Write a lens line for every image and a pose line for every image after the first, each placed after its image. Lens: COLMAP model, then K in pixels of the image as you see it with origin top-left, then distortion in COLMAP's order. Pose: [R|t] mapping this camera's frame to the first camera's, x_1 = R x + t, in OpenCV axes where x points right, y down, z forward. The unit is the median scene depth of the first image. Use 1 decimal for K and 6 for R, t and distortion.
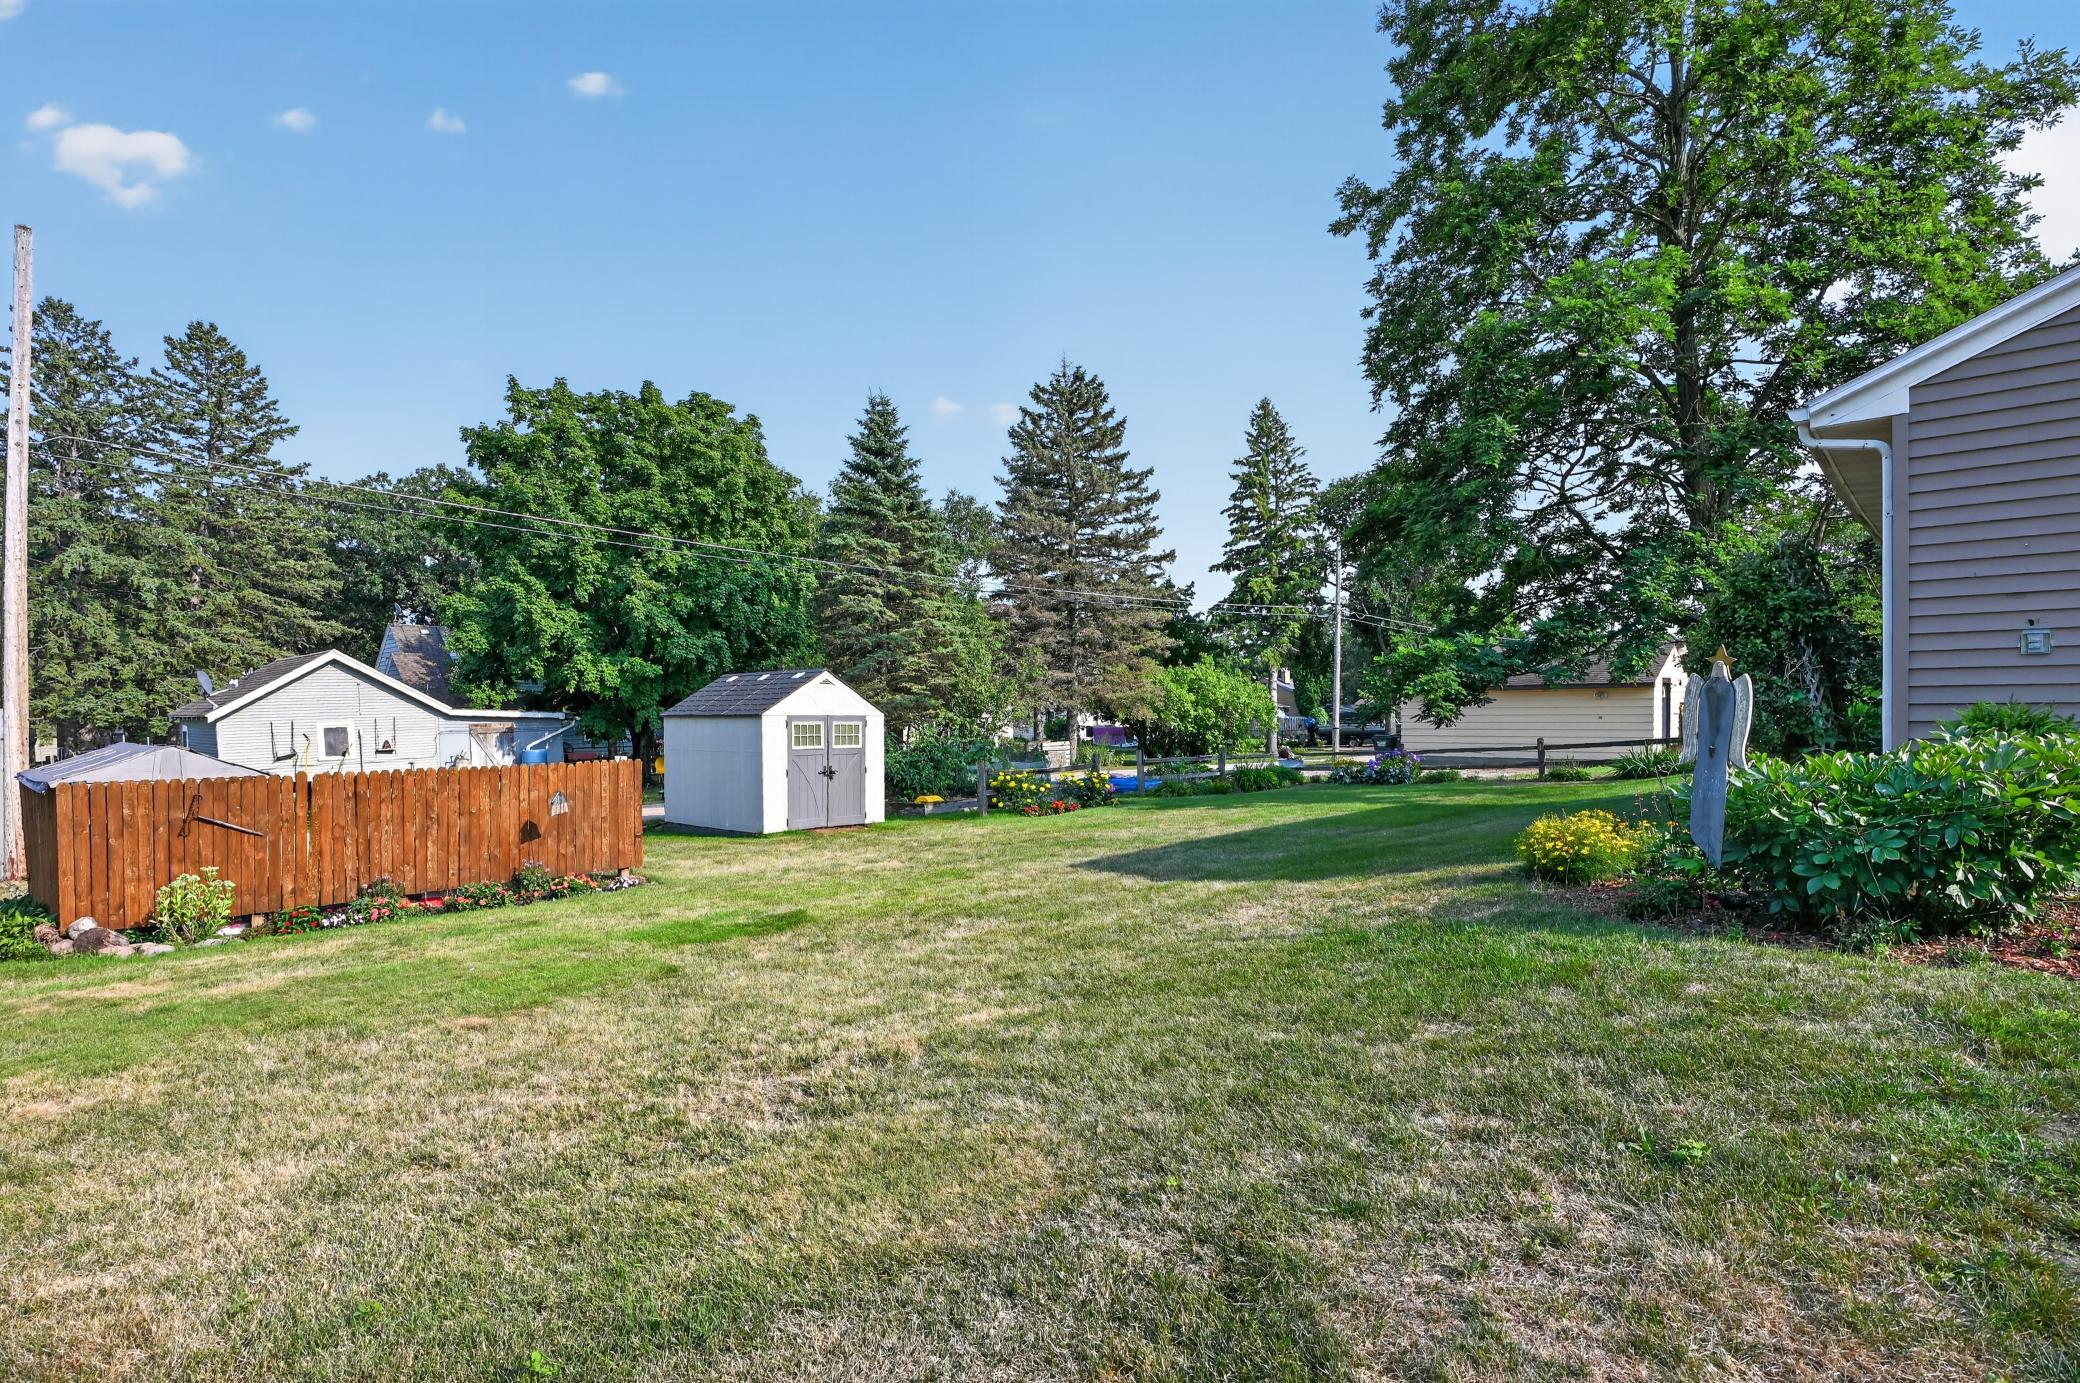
lens RADIAL K [[1027.5, 0, 1018.3], [0, 1027.5, 761.2], [0, 0, 1]] dist [-0.000611, 0.001232]
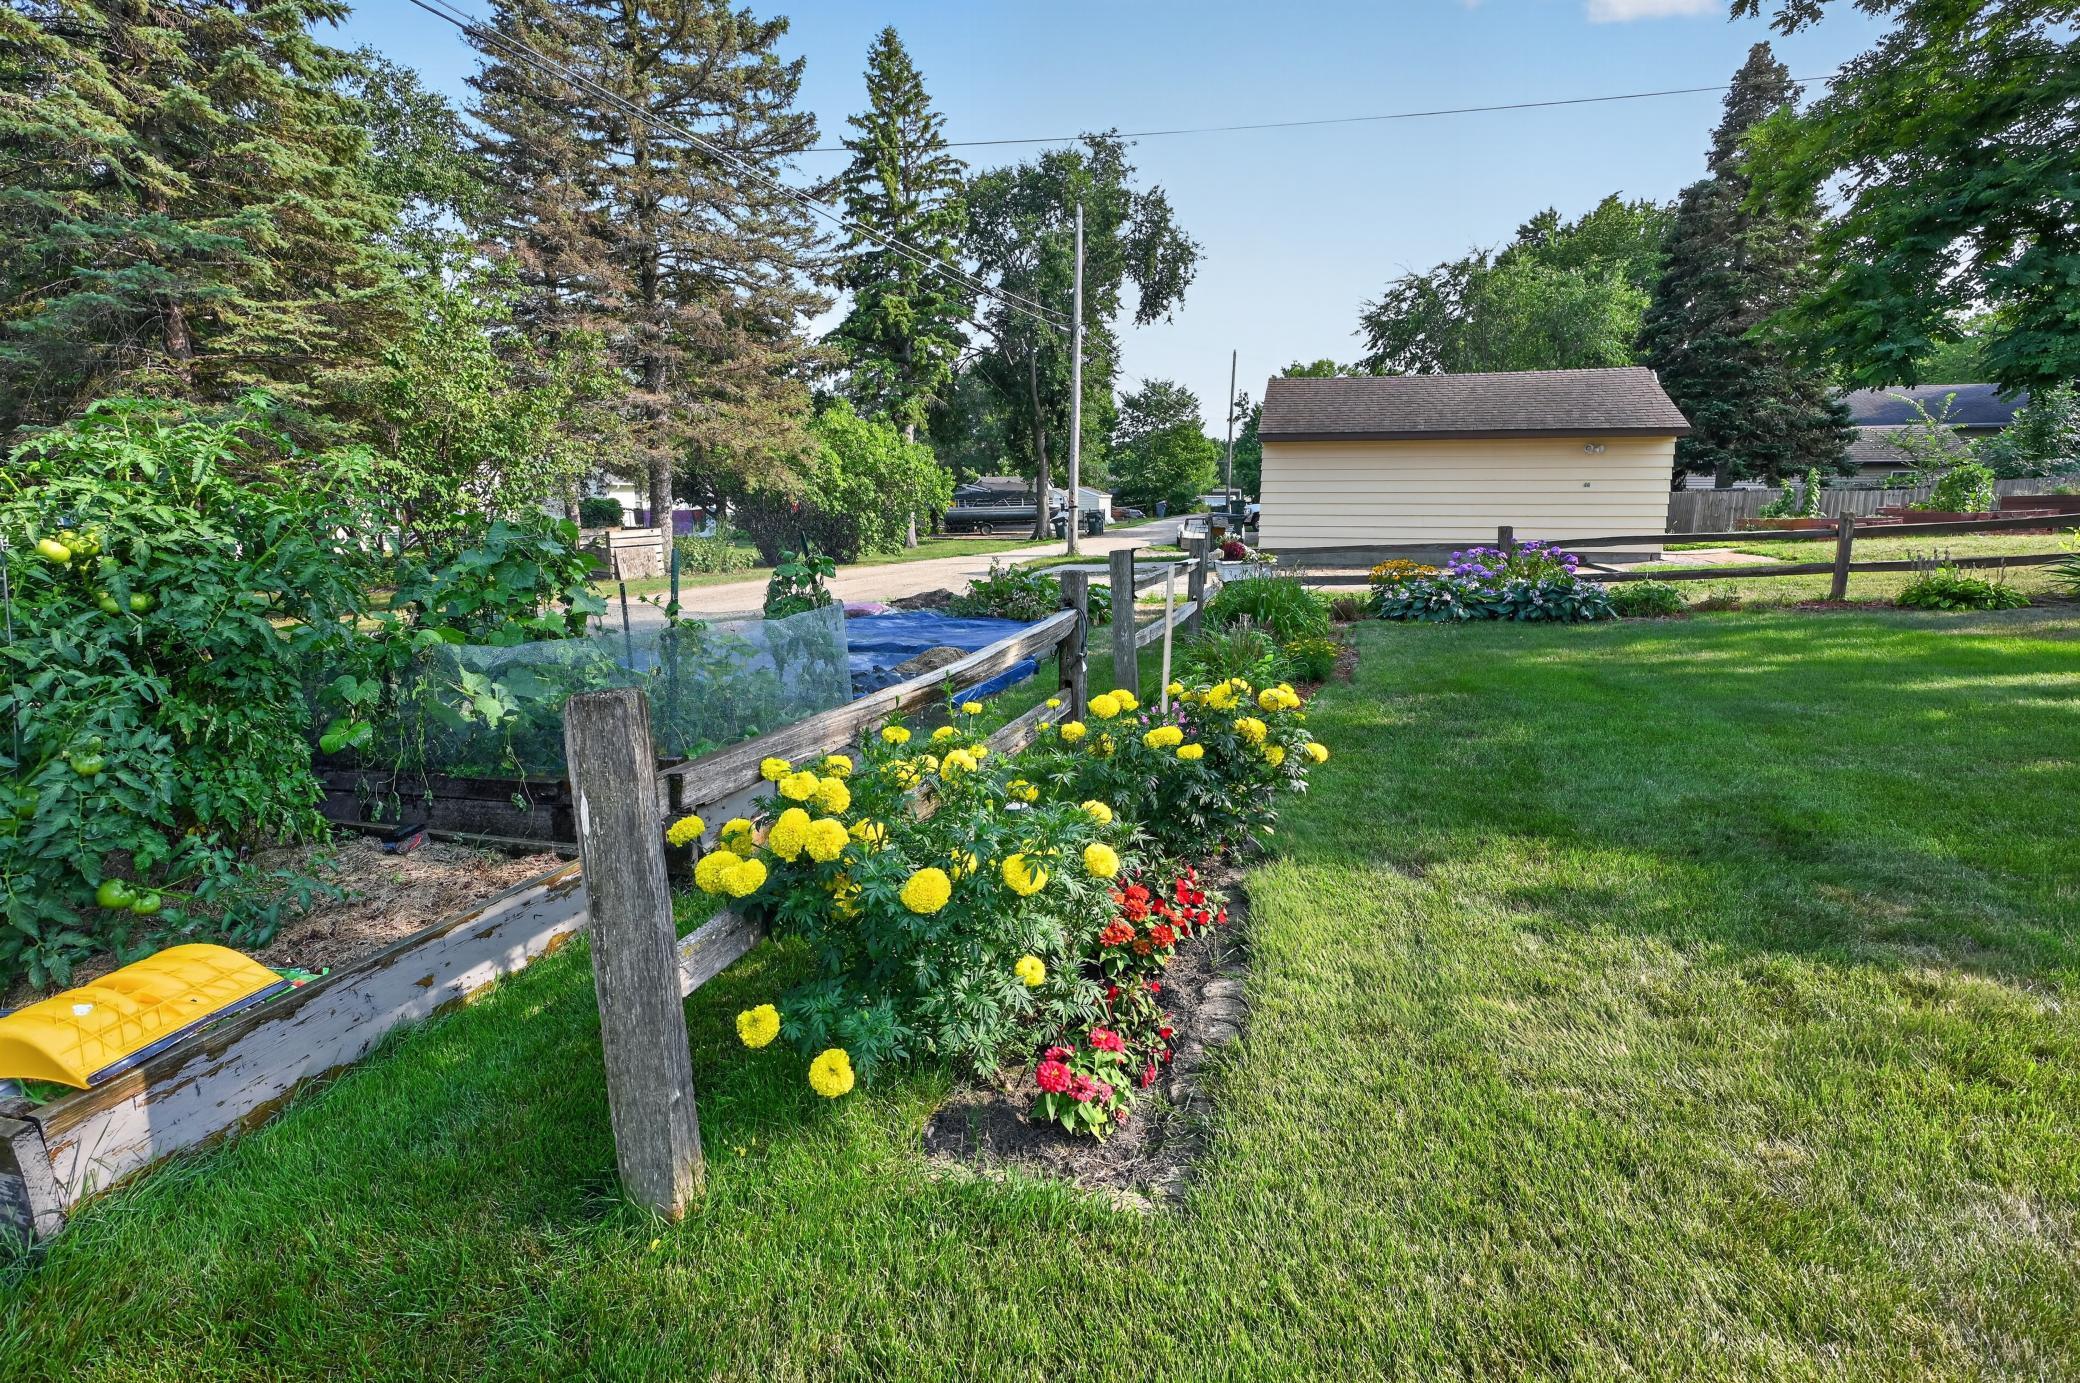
lens RADIAL K [[1027.5, 0, 1043.3], [0, 1027.5, 695.4], [0, 0, 1]] dist [-0.000611, 0.001232]
pose [[0.890452, -0.078425, 0.448269, -0.025127], [0.014984, 0.989557, 0.143360, -0.008259], [-0.454831, -0.120939, 0.882328, 0.507115]]
